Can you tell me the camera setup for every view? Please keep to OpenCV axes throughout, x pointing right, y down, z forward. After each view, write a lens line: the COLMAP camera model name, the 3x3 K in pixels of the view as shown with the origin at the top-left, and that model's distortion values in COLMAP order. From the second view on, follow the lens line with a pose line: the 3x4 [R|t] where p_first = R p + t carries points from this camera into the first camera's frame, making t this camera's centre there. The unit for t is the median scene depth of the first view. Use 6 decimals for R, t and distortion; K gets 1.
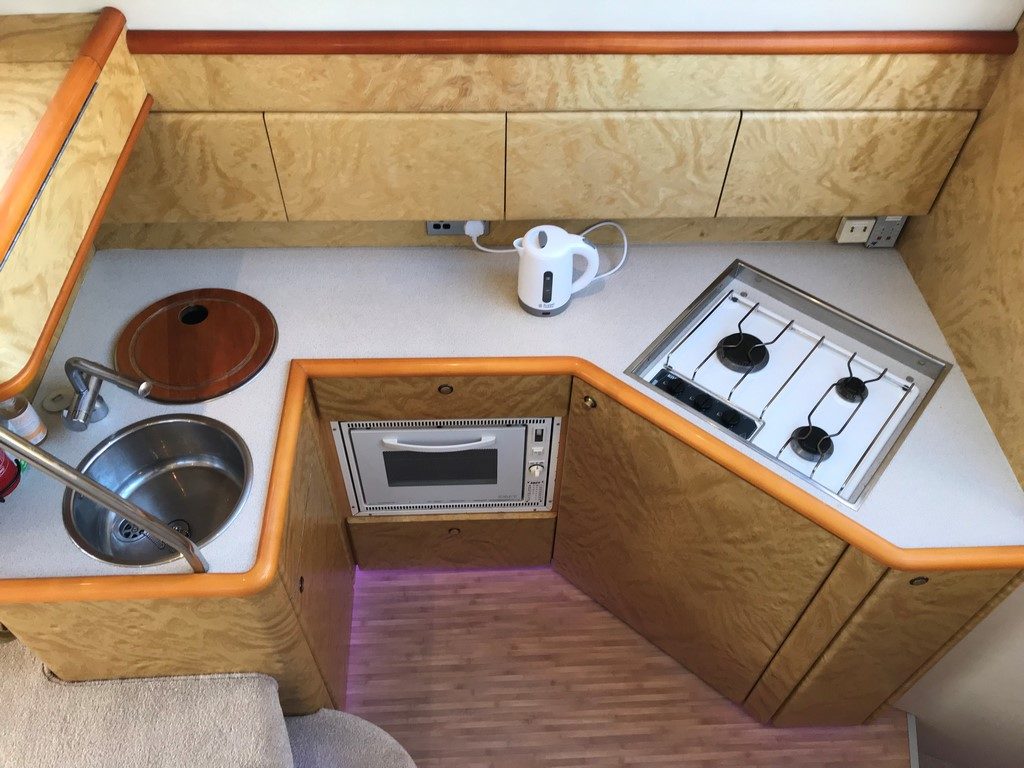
lens RADIAL K [[827.9, 0, 508.7], [0, 827.9, 380.8], [0, 0, 1]] dist [0.012639, -0.004257]
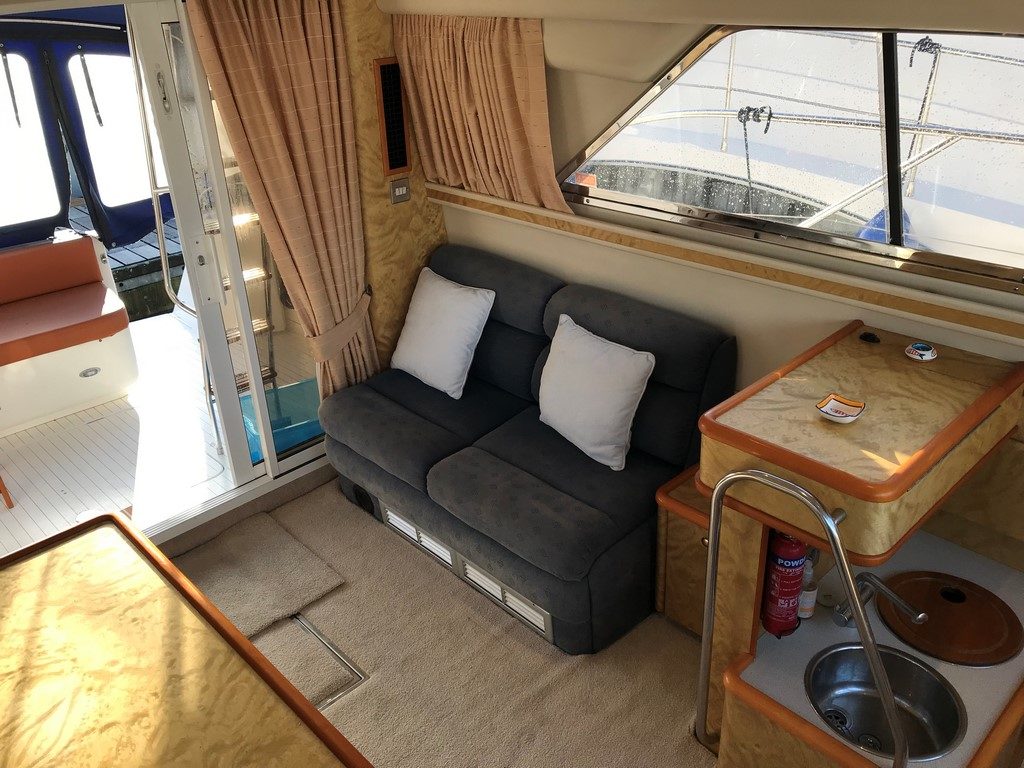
lens RADIAL K [[846.0, 0, 508.3], [0, 846.0, 380.9], [0, 0, 1]] dist [0.014744, 0.008826]
pose [[0.662504, 0.304782, -0.684248, -0.067931], [-0.542897, 0.824748, -0.158281, 0.217340], [0.516091, 0.476338, 0.711865, -0.350934]]
